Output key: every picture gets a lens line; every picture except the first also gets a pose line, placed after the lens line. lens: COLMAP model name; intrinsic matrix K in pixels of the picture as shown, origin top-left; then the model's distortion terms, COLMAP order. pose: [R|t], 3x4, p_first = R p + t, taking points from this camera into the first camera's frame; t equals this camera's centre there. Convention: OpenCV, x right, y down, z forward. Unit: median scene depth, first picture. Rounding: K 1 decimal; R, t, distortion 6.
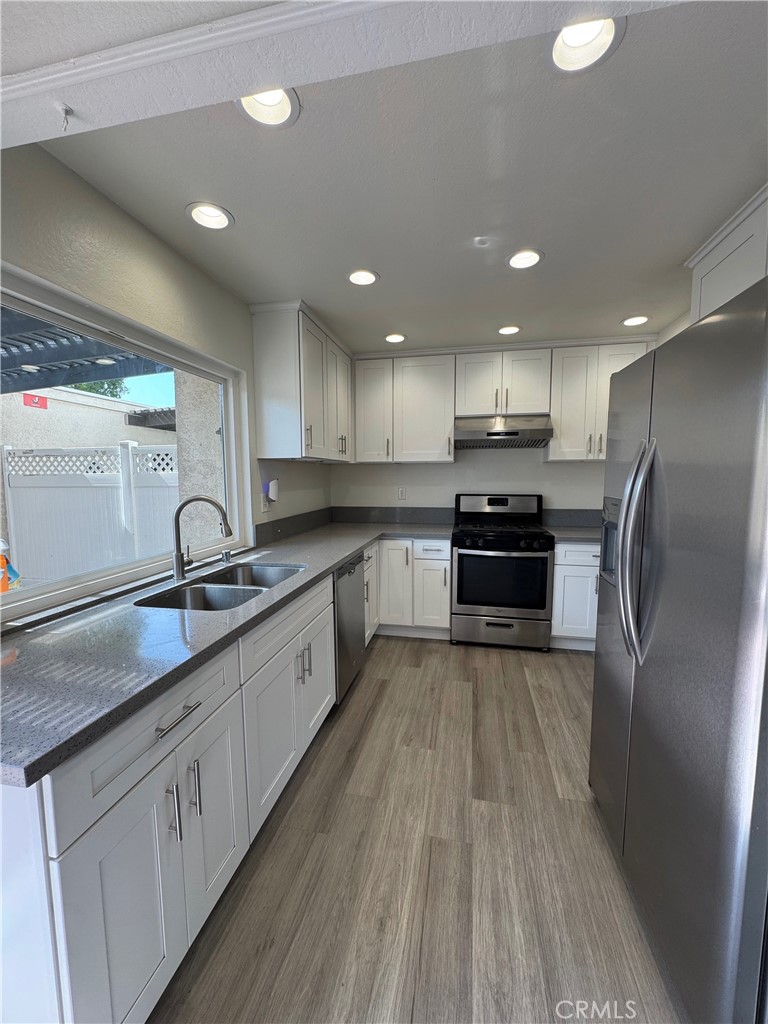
lens RADIAL K [[408.2, 0, 384.0], [0, 408.2, 512.0], [0, 0, 1]] dist [0.002875, 0.000465]
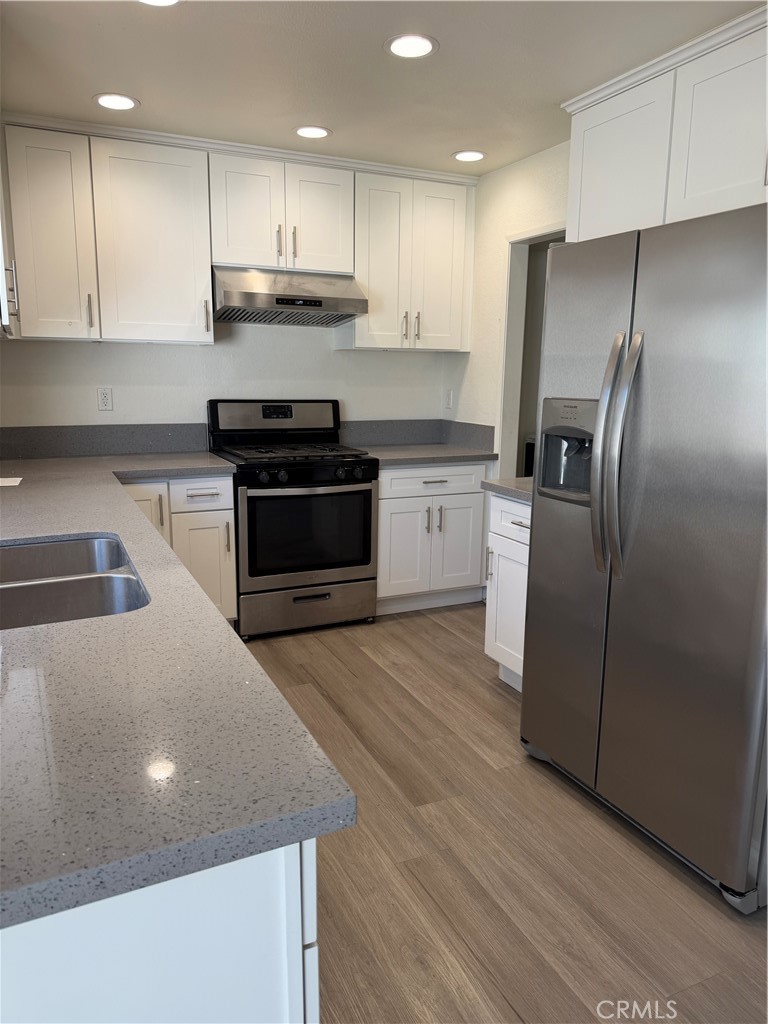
lens RADIAL K [[715.1, 0, 364.1], [0, 715.1, 523.4], [0, 0, 1]] dist [0.002339, -0.009149]
pose [[0.807135, -0.112875, 0.579476, -0.321539], [0.035756, 0.989097, 0.142861, -0.007786], [-0.589283, -0.094588, 0.802371, 0.021642]]
